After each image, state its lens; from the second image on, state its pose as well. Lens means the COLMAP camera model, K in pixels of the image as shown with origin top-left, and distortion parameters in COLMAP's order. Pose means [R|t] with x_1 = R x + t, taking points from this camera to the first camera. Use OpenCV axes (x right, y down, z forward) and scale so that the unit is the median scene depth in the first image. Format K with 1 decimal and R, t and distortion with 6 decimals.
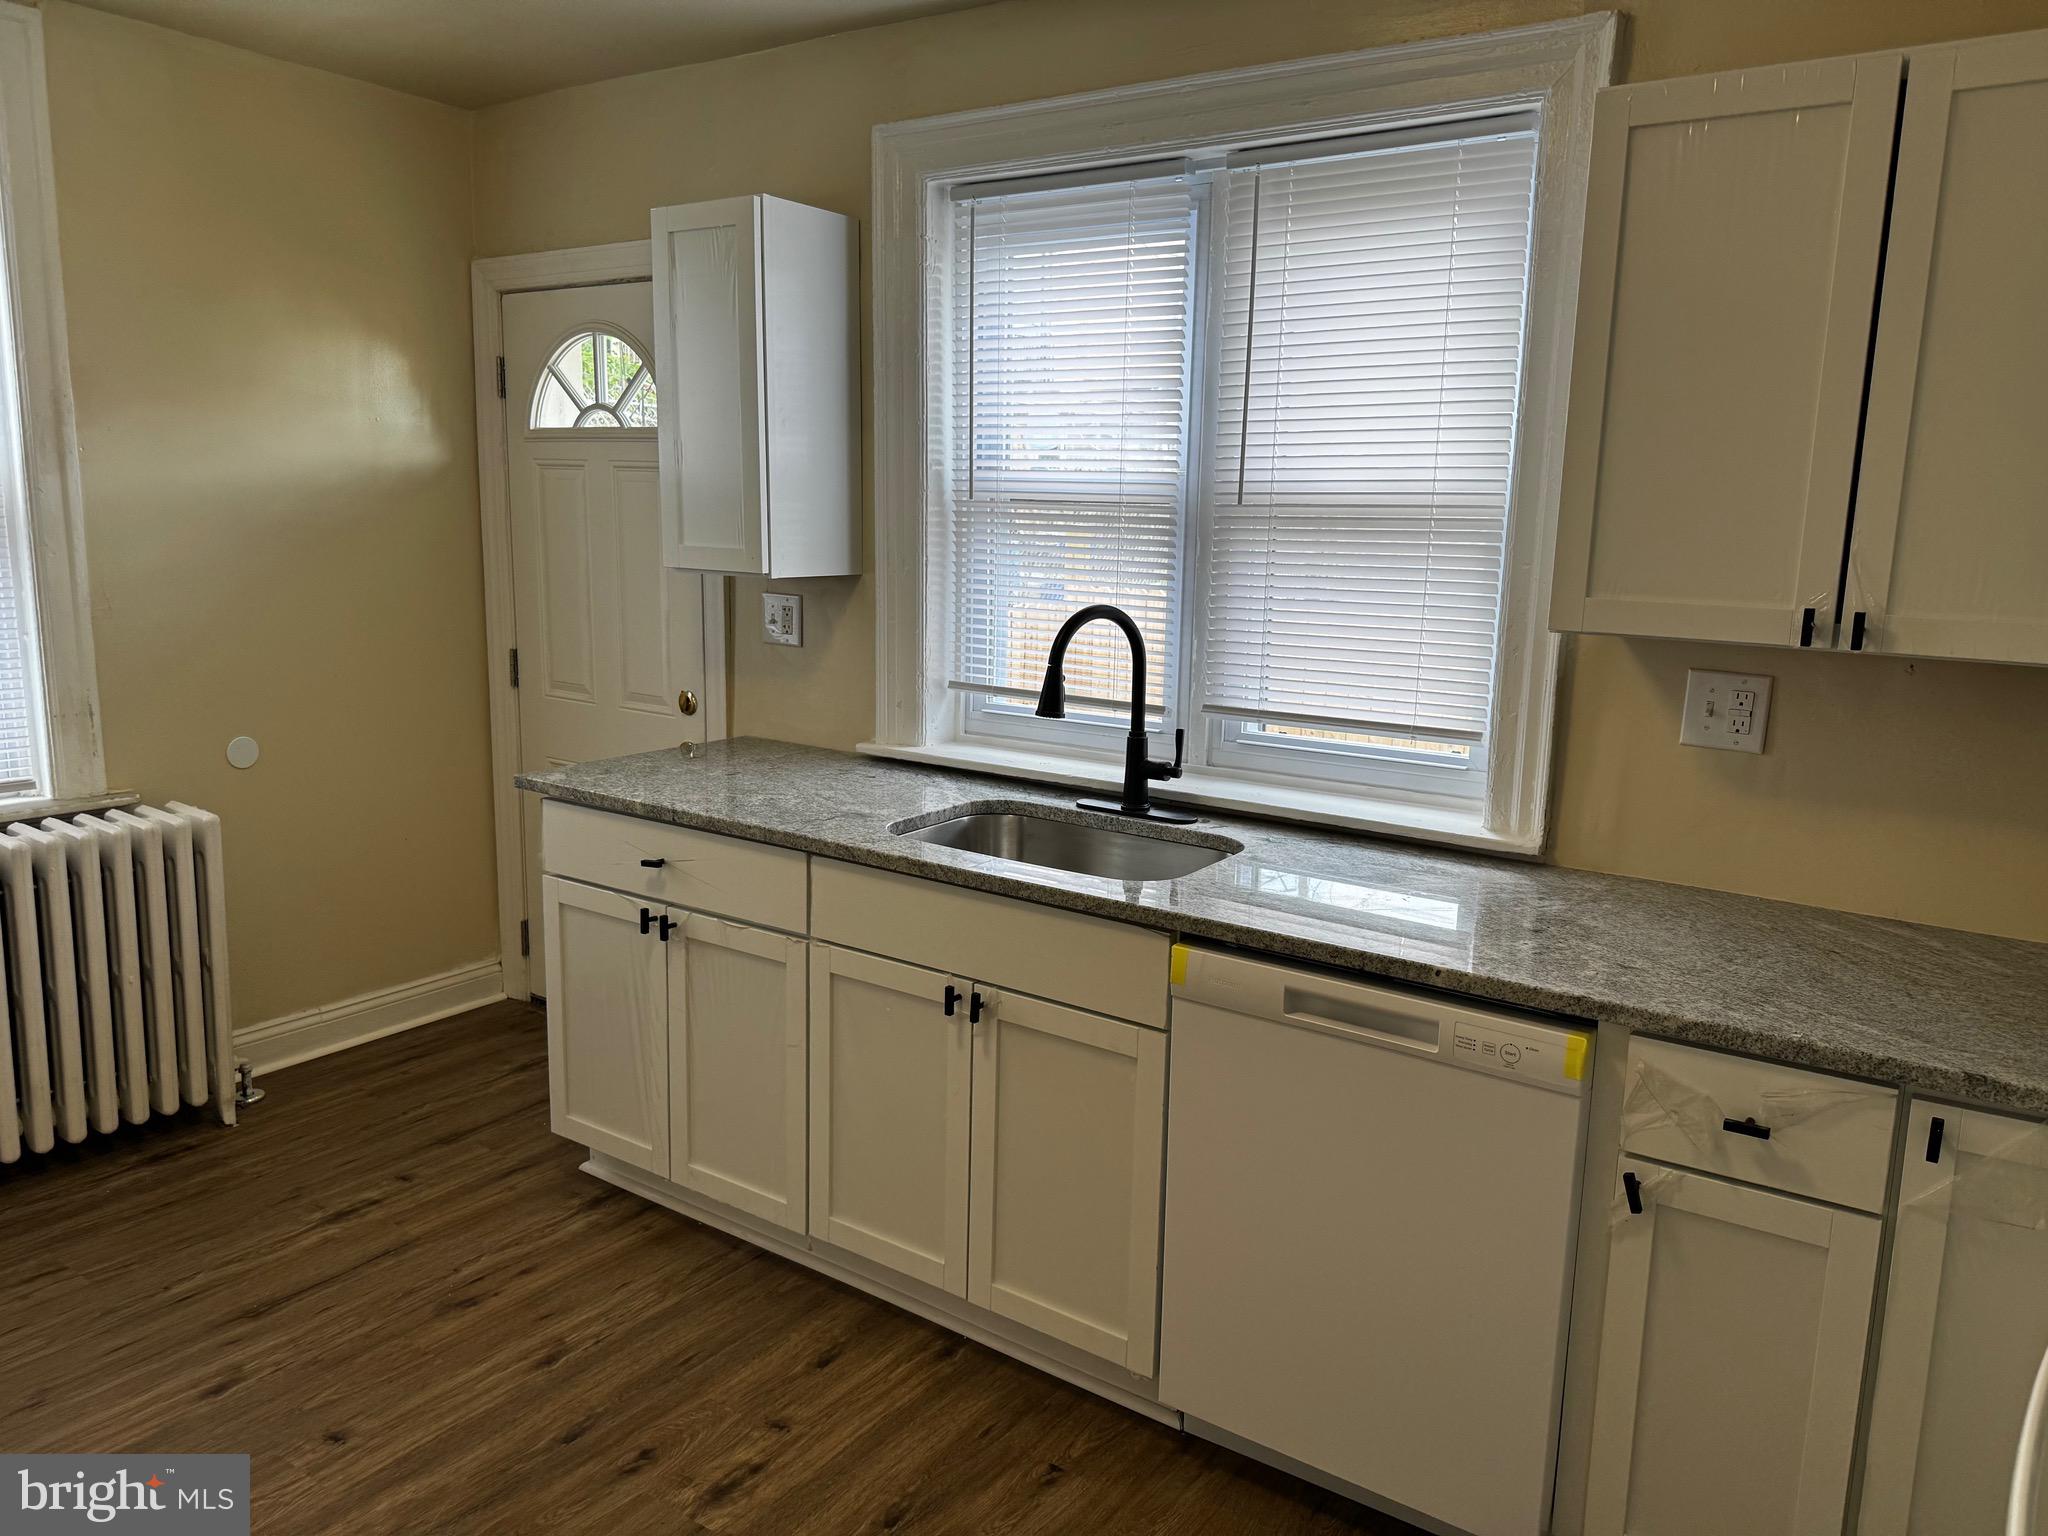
lens RADIAL K [[1476.1, 0, 1031.4], [0, 1476.1, 763.0], [0, 0, 1]] dist [0.106251, -0.136886]
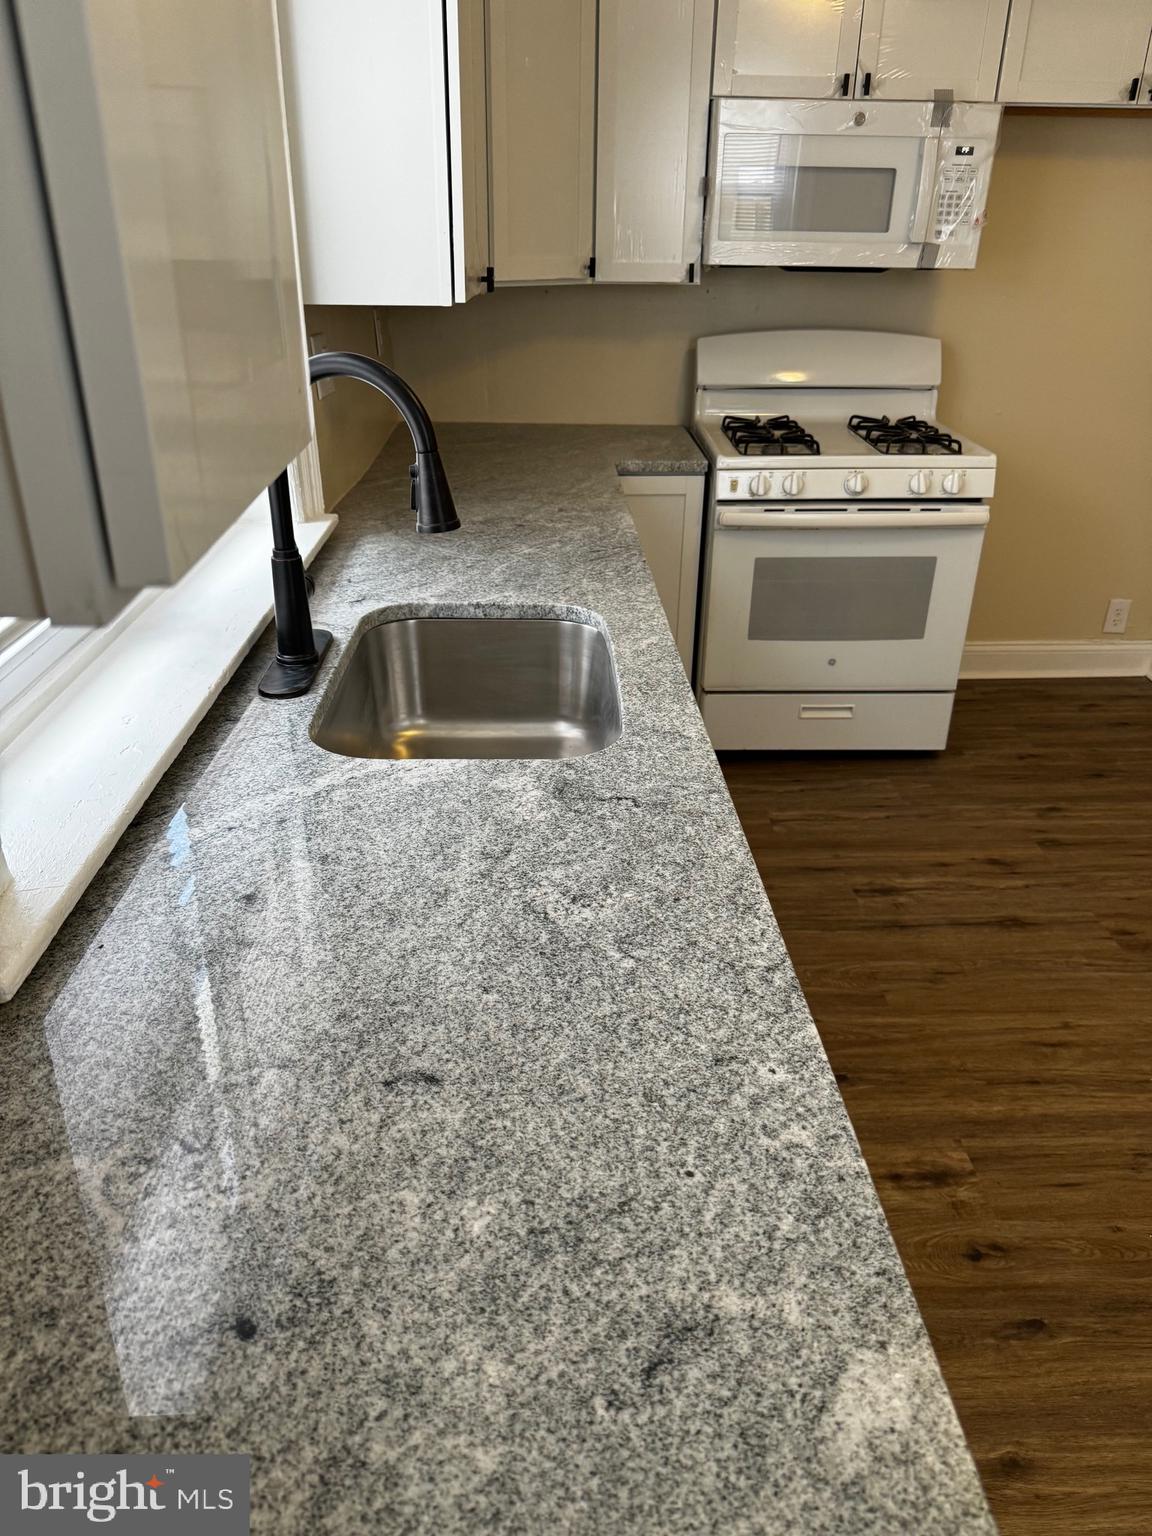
lens RADIAL K [[1086.2, 0, 576.0], [0, 1086.2, 768.0], [0, 0, 1]] dist [0.029669, -0.045834]
pose [[-0.592080, -0.378440, 0.711495, -0.438948], [0.125351, 0.828886, 0.545192, -0.213455], [-0.796071, 0.411984, -0.443329, 1.245525]]
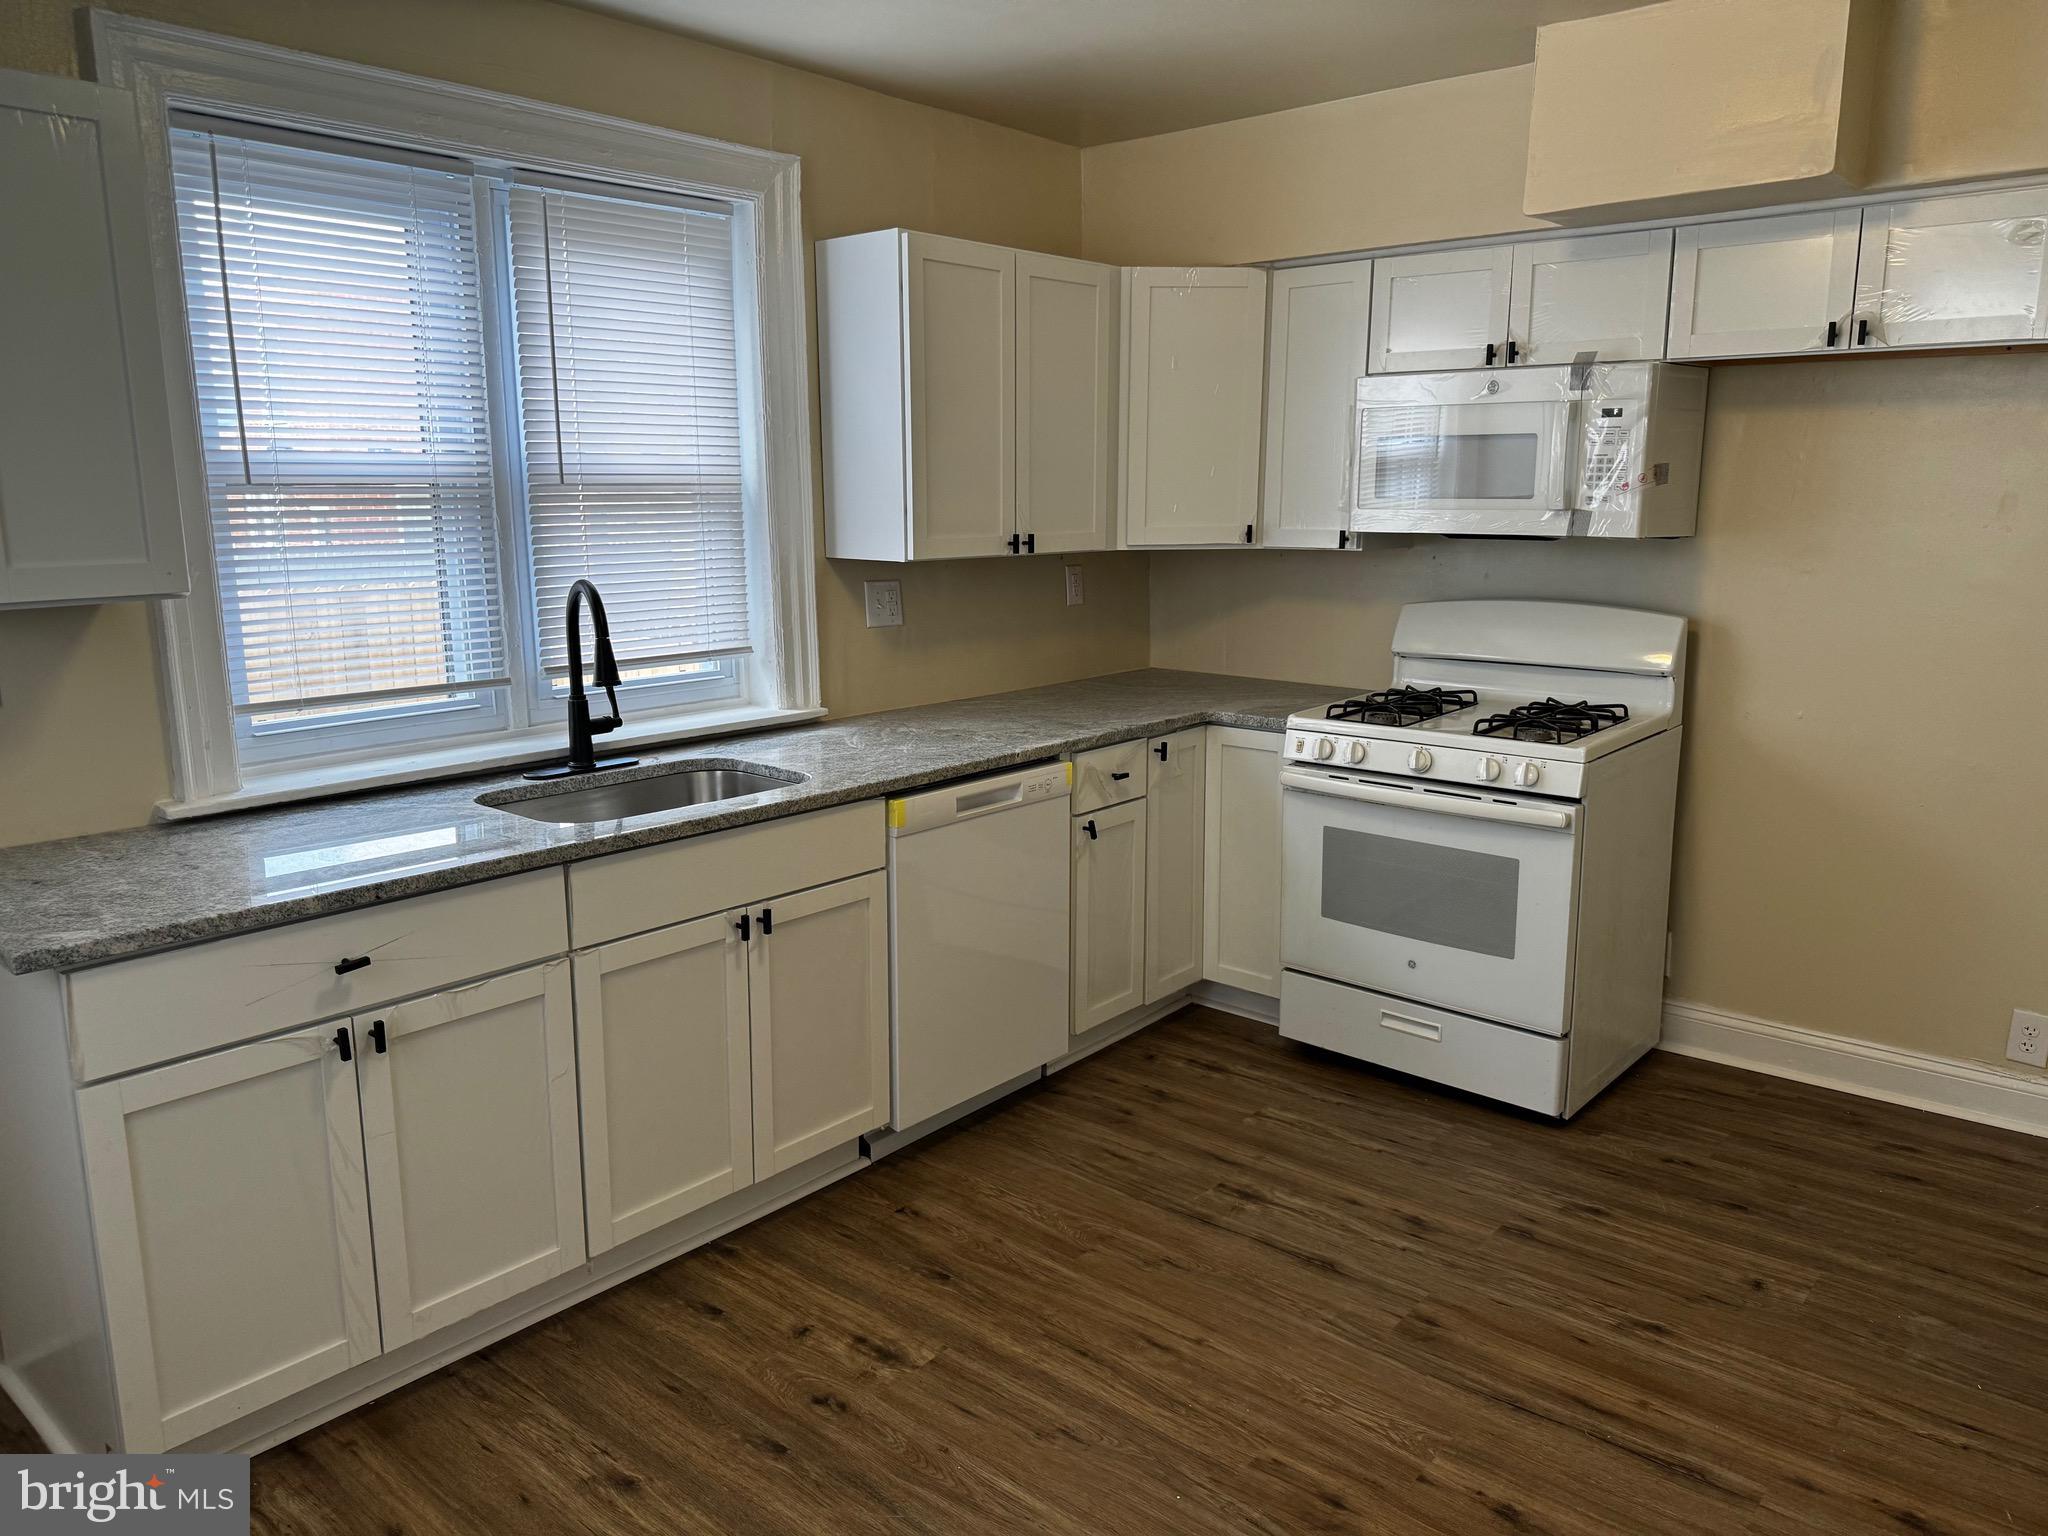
lens RADIAL K [[1432.7, 0, 1024.0], [0, 1432.7, 768.0], [0, 0, 1]] dist [0.102335, -0.169114]
pose [[0.105205, -0.217261, 0.970428, -1.010170], [0.185067, 0.963073, 0.195551, -0.126279], [-0.977078, 0.159022, 0.141528, 0.573408]]
